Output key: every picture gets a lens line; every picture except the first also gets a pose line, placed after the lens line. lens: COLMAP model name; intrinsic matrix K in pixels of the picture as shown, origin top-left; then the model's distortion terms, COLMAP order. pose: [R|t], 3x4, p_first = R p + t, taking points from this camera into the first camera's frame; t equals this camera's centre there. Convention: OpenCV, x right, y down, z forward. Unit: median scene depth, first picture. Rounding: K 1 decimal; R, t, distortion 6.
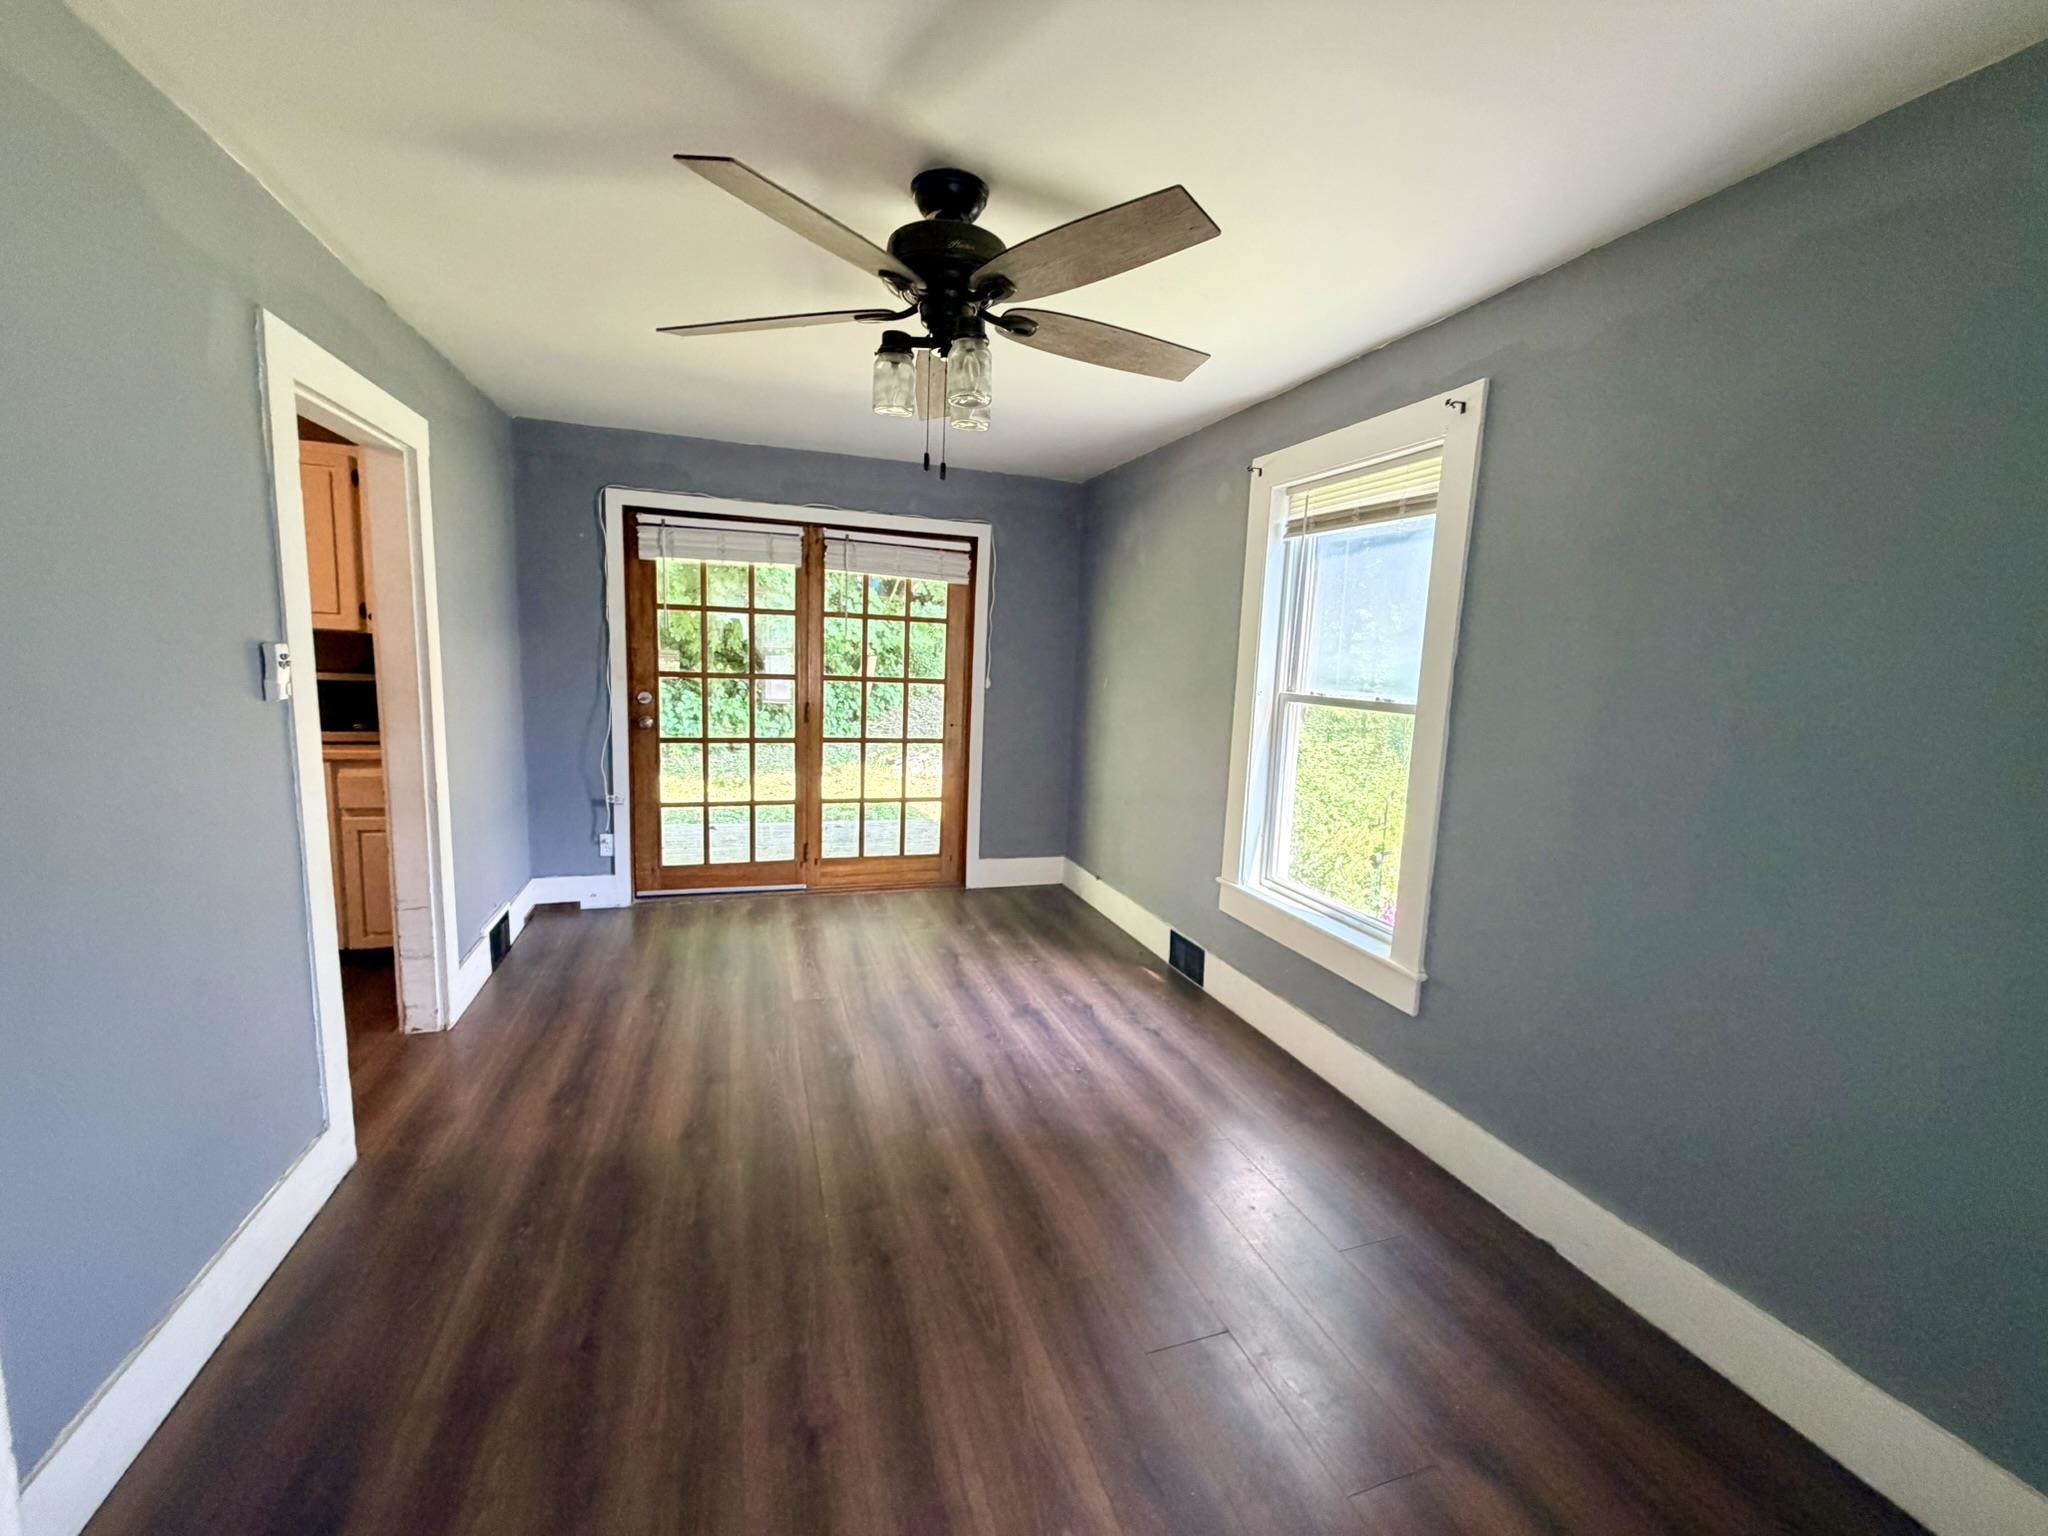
lens RADIAL K [[818.6, 0, 1014.9], [0, 818.6, 758.4], [0, 0, 1]] dist [0.002039, -0.000274]
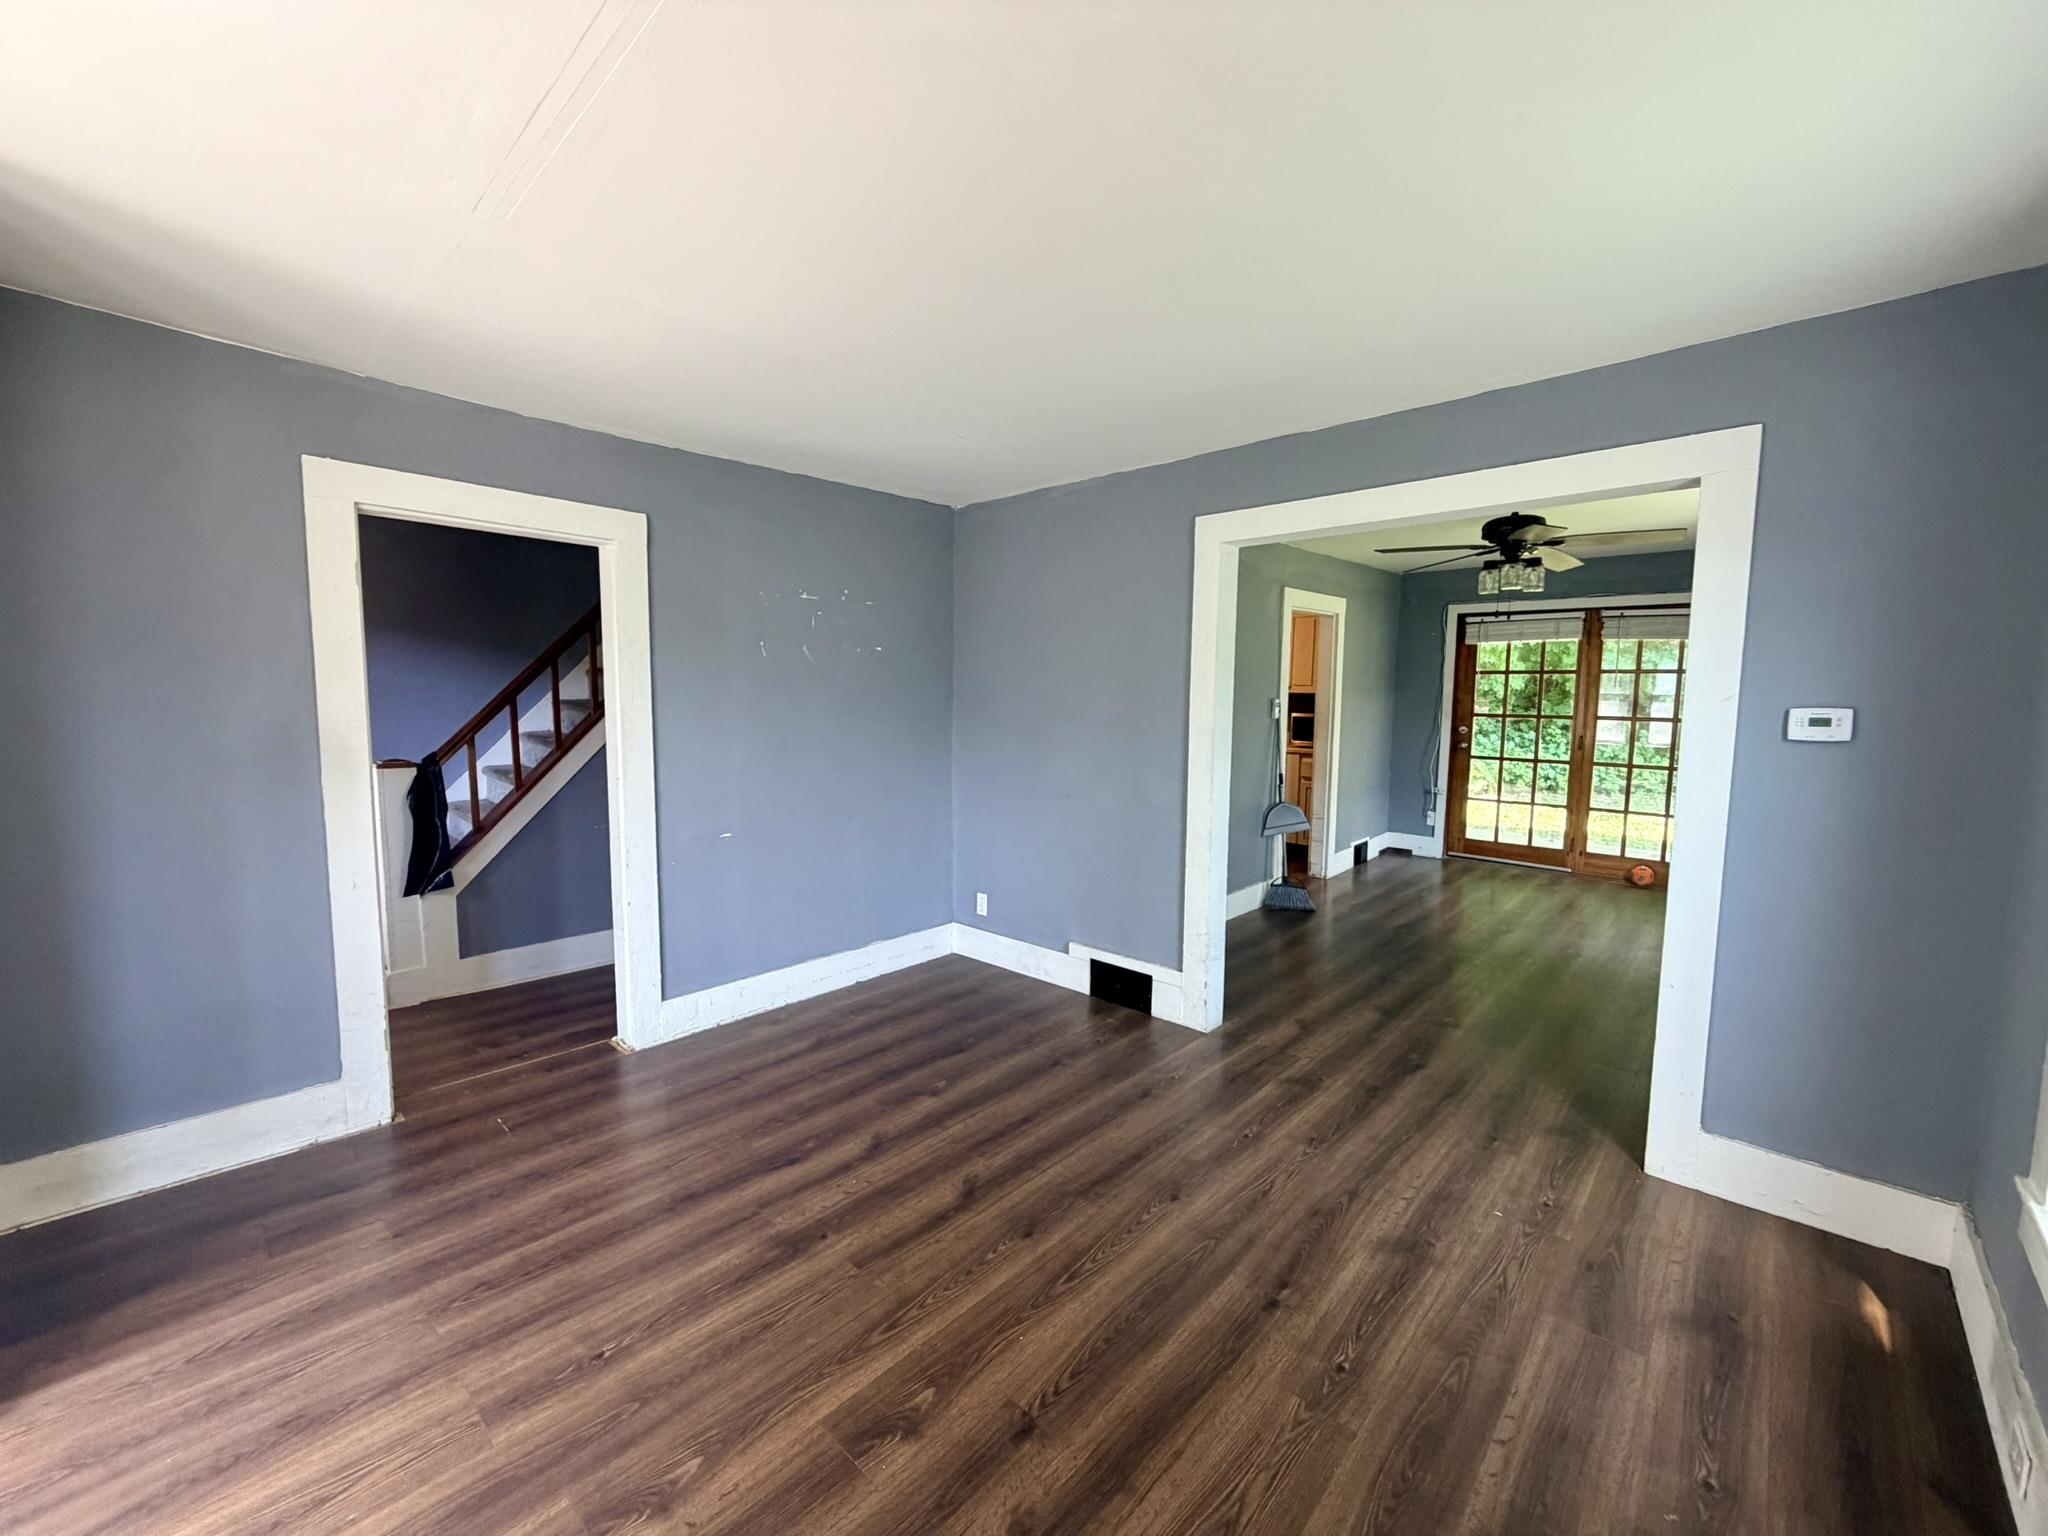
lens RADIAL K [[818.6, 0, 1013.5], [0, 818.6, 773.9], [0, 0, 1]] dist [0.002039, -0.000274]
pose [[0.470621, 0.058076, -0.880422, 0.554095], [-0.103725, 0.994554, 0.010159, 0.086957], [0.876217, 0.086541, 0.474082, -0.526630]]
